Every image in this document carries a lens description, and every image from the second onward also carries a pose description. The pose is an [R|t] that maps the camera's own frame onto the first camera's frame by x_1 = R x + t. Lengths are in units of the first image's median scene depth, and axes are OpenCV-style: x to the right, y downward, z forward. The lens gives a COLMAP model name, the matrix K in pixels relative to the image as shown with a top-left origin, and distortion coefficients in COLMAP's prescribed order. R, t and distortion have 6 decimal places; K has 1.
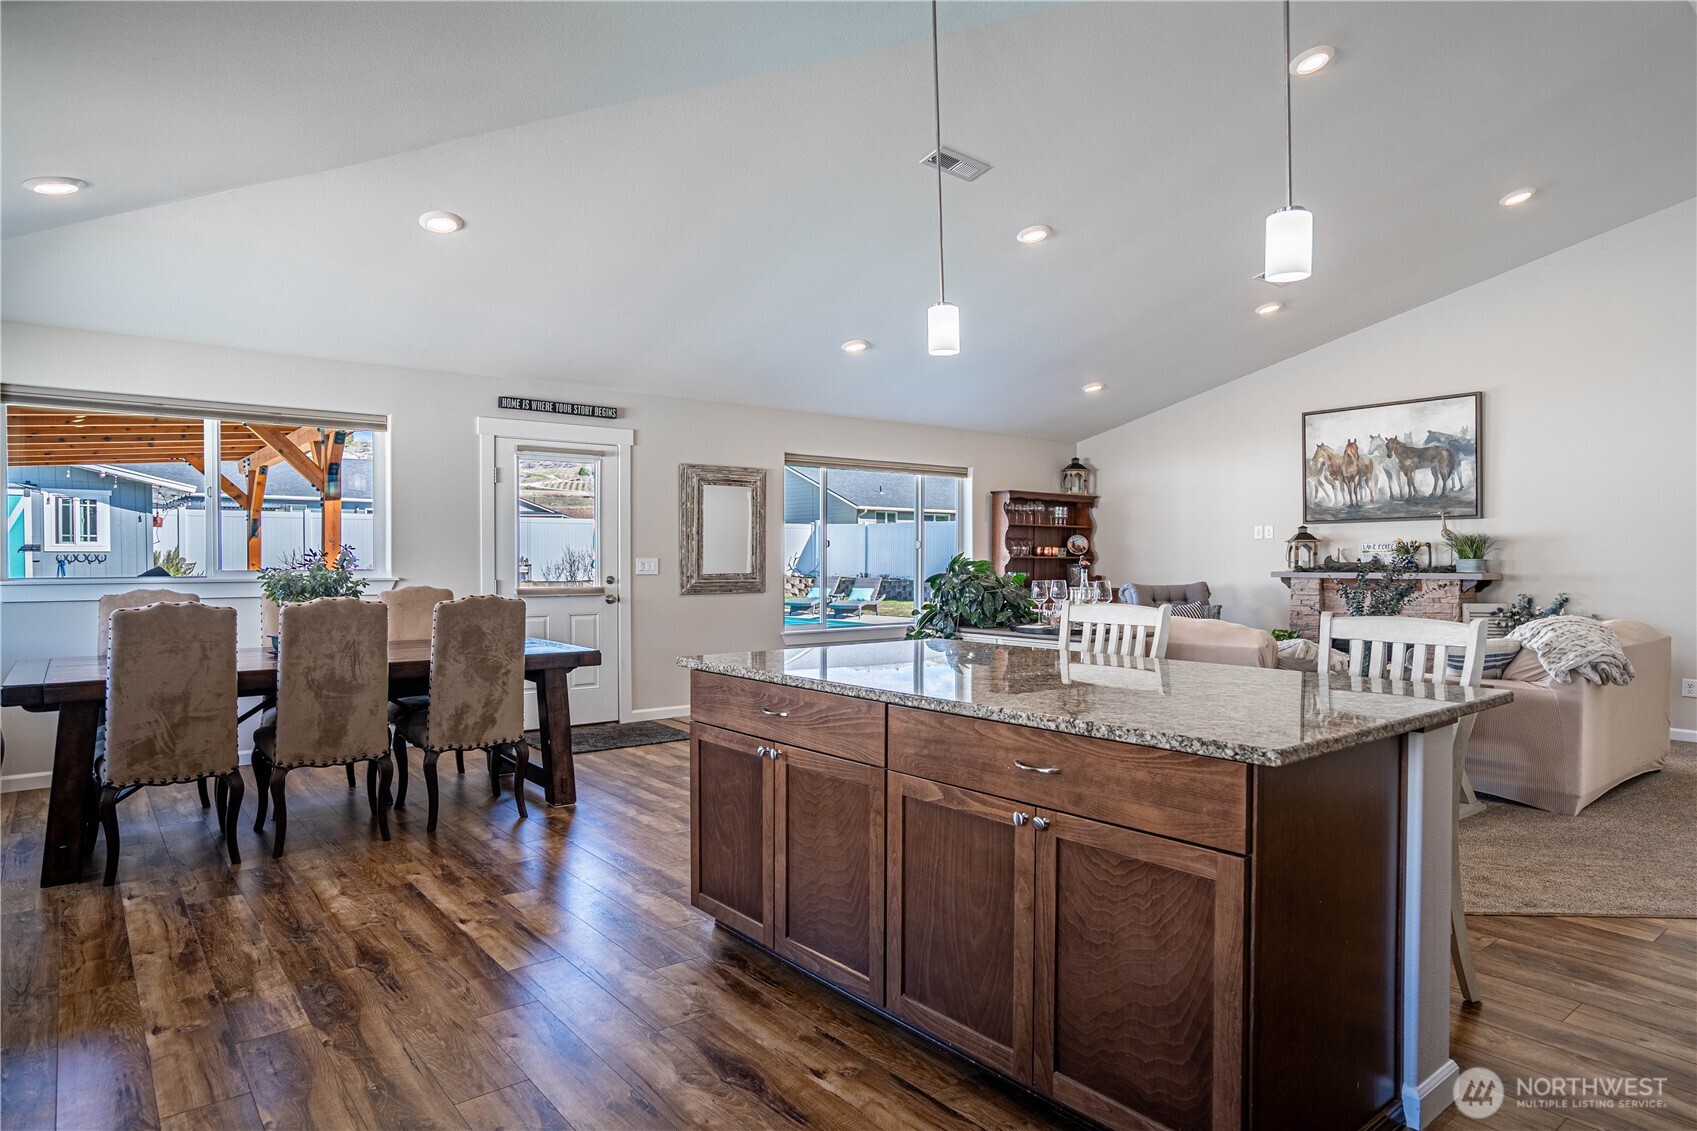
lens RADIAL K [[971.8, 0, 852.2], [0, 971.8, 567.9], [0, 0, 1]] dist [-0.014714, 0.001585]
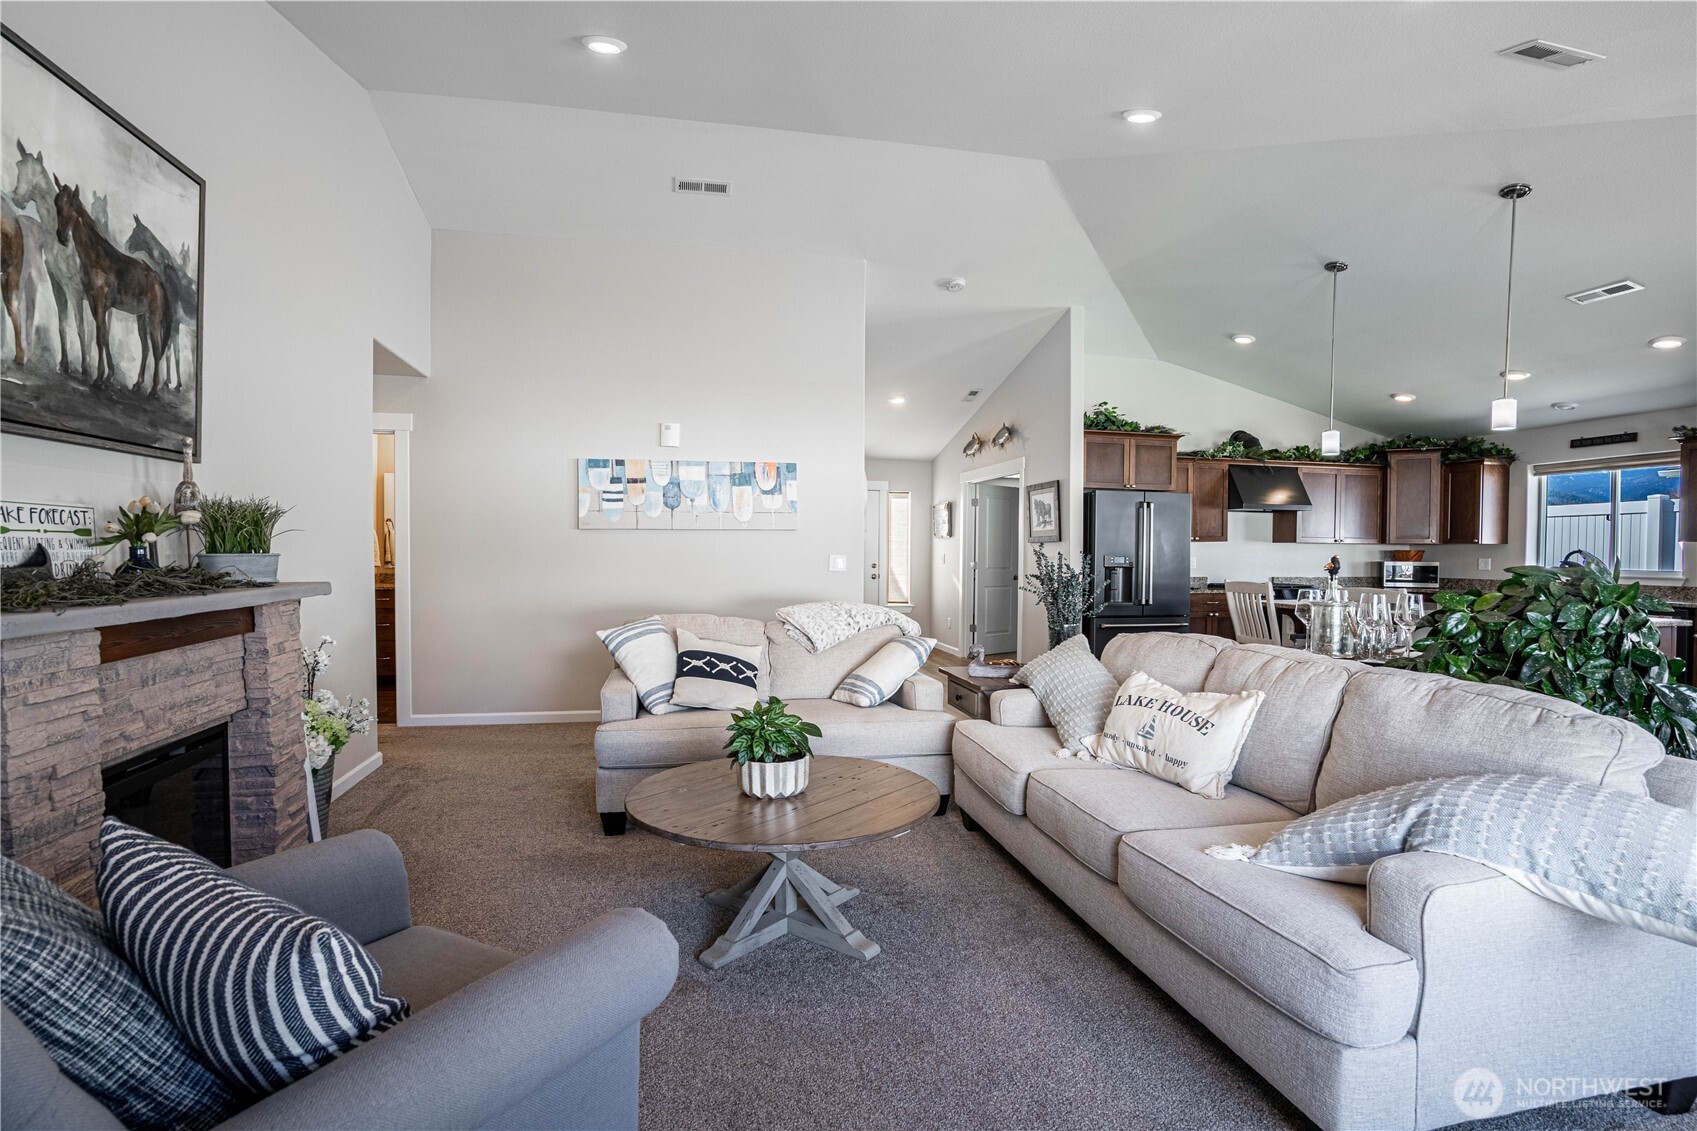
lens RADIAL K [[824.3, 0, 853.7], [0, 824.3, 568.7], [0, 0, 1]] dist [-0.055646, 0.025228]
pose [[-0.897661, -0.016288, 0.440386, 0.197409], [-0.002512, 0.999490, 0.031848, -0.013871], [-0.440680, 0.027483, -0.897243, 1.132739]]
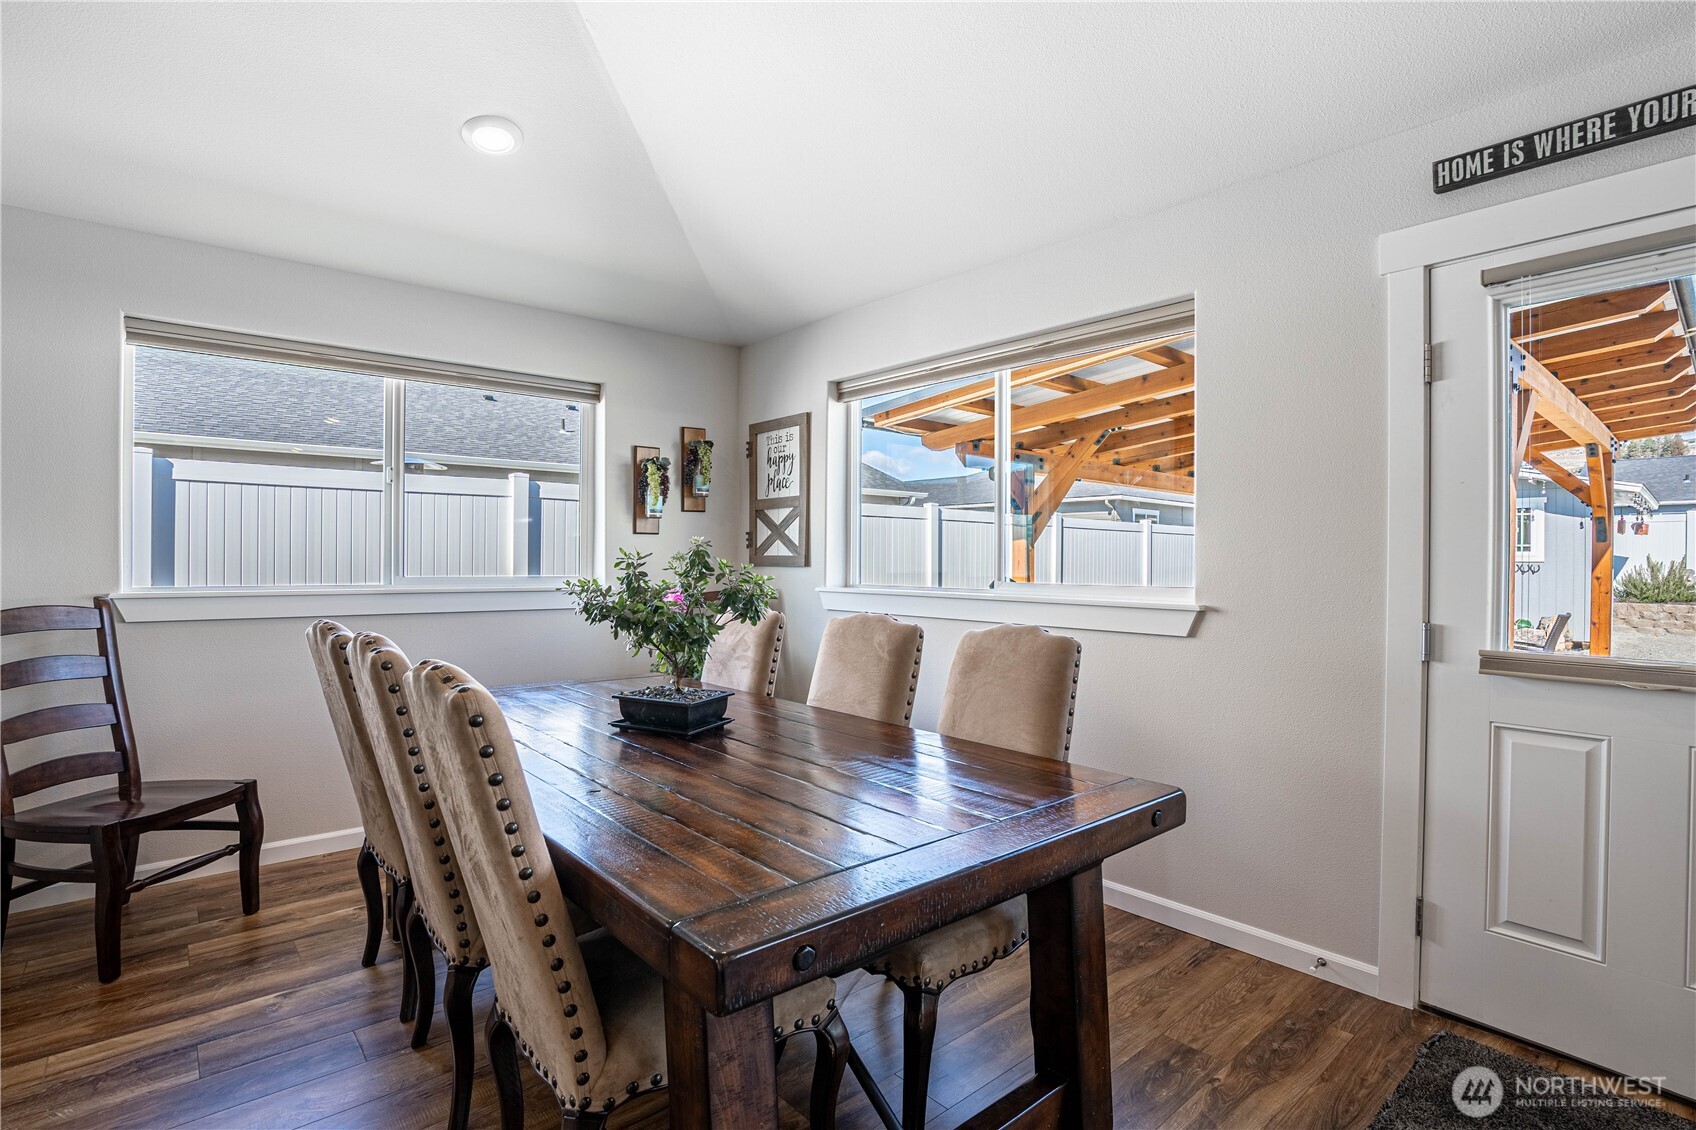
lens RADIAL K [[823.8, 0, 853.2], [0, 823.8, 568.2], [0, 0, 1]] dist [-0.055646, 0.025228]
pose [[0.043857, 0.007384, -0.999011, -0.035936], [-0.018904, 0.999800, 0.006560, -0.006900], [0.998859, 0.018597, 0.043988, 0.623786]]
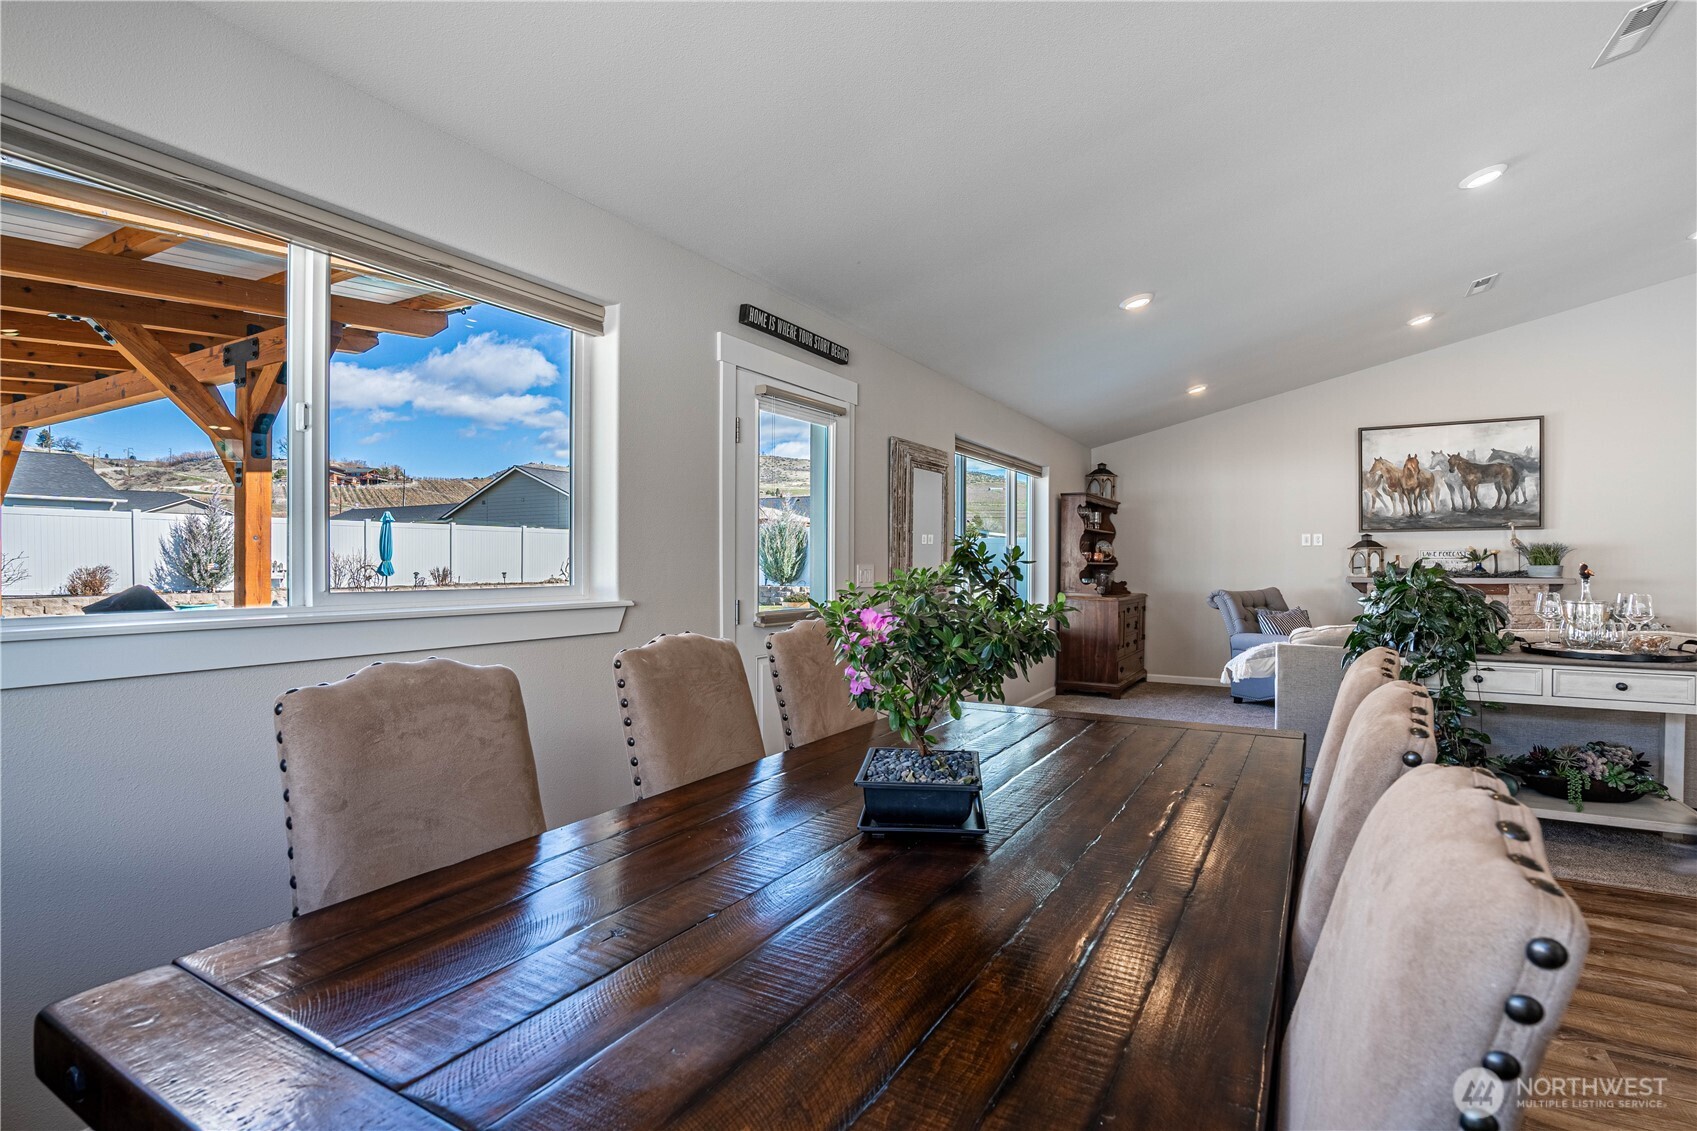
lens RADIAL K [[824.3, 0, 853.7], [0, 824.3, 568.7], [0, 0, 1]] dist [-0.055646, 0.025228]
pose [[0.929984, -0.001904, 0.367595, -0.409775], [0.003179, 0.999991, -0.002861, -0.004796], [-0.367586, 0.003830, 0.929982, 0.405054]]
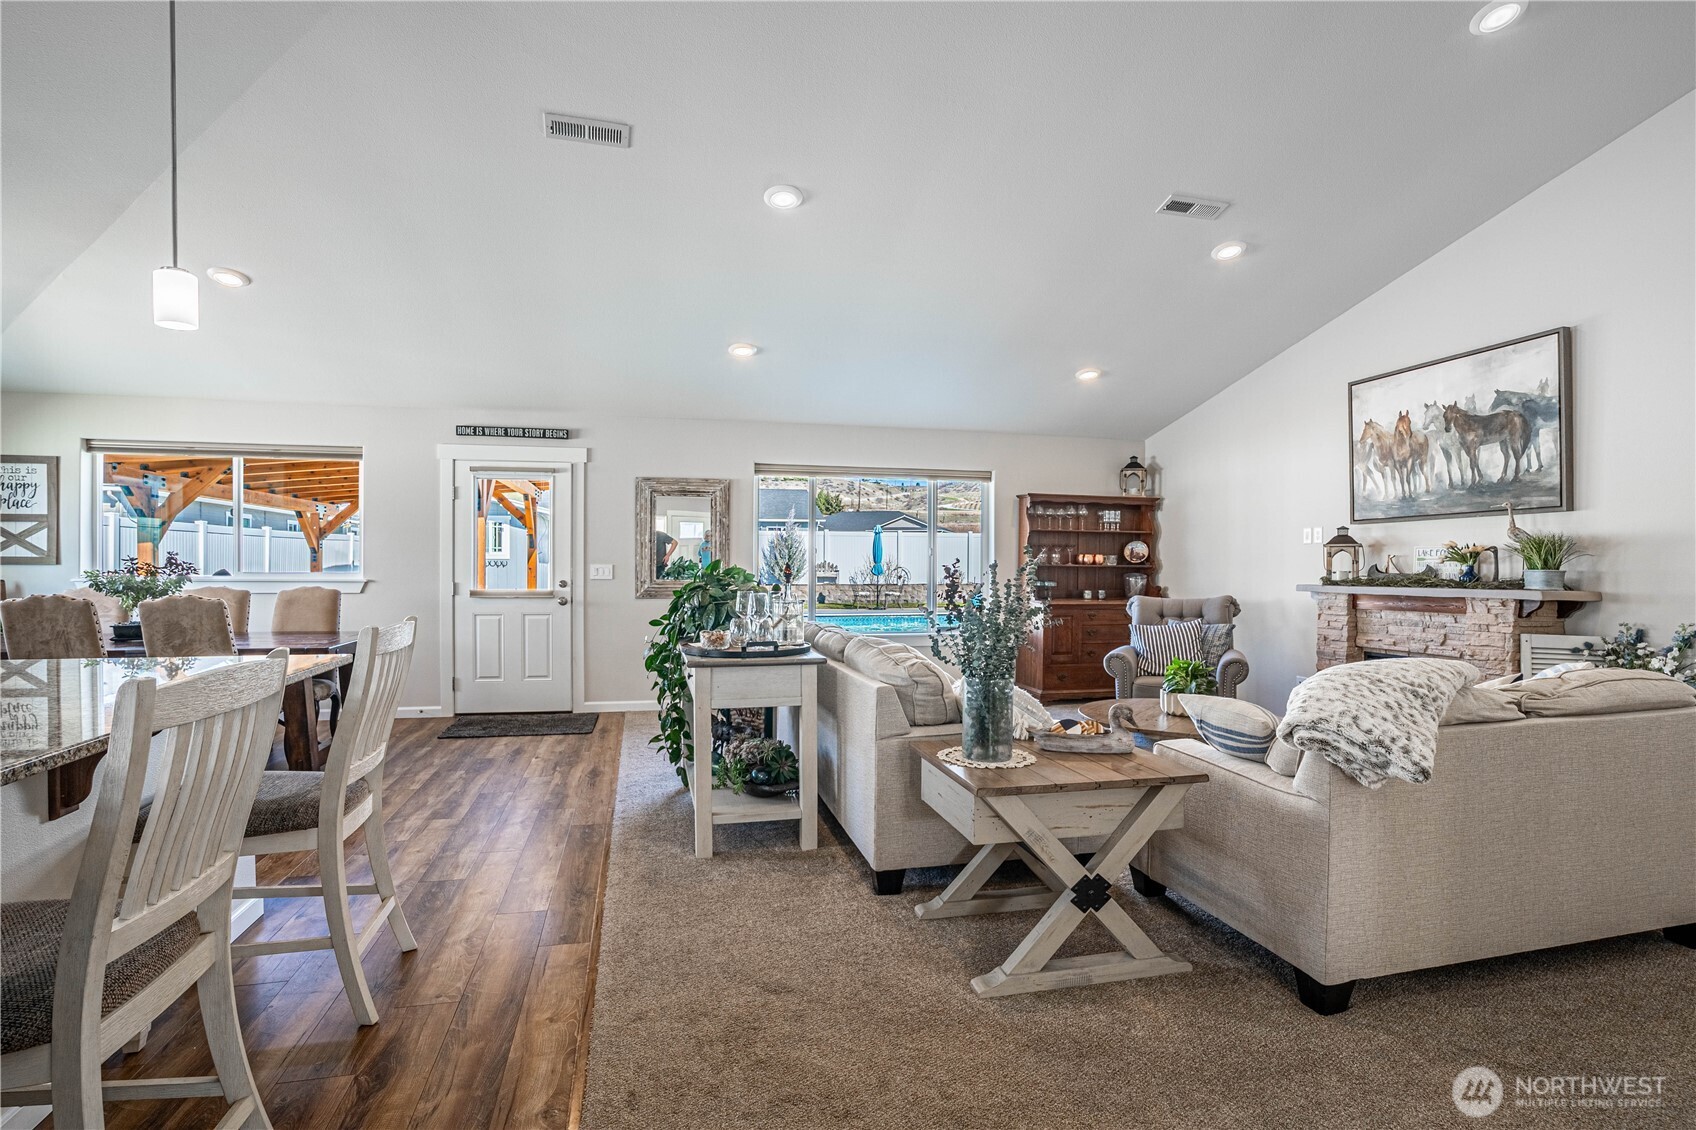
lens RADIAL K [[823.8, 0, 853.2], [0, 823.8, 568.2], [0, 0, 1]] dist [-0.055646, 0.025228]
pose [[0.909797, 0.005446, -0.415017, 0.400200], [-0.008601, 0.999947, -0.005733, -0.002643], [0.414964, 0.008785, 0.909796, 0.256075]]
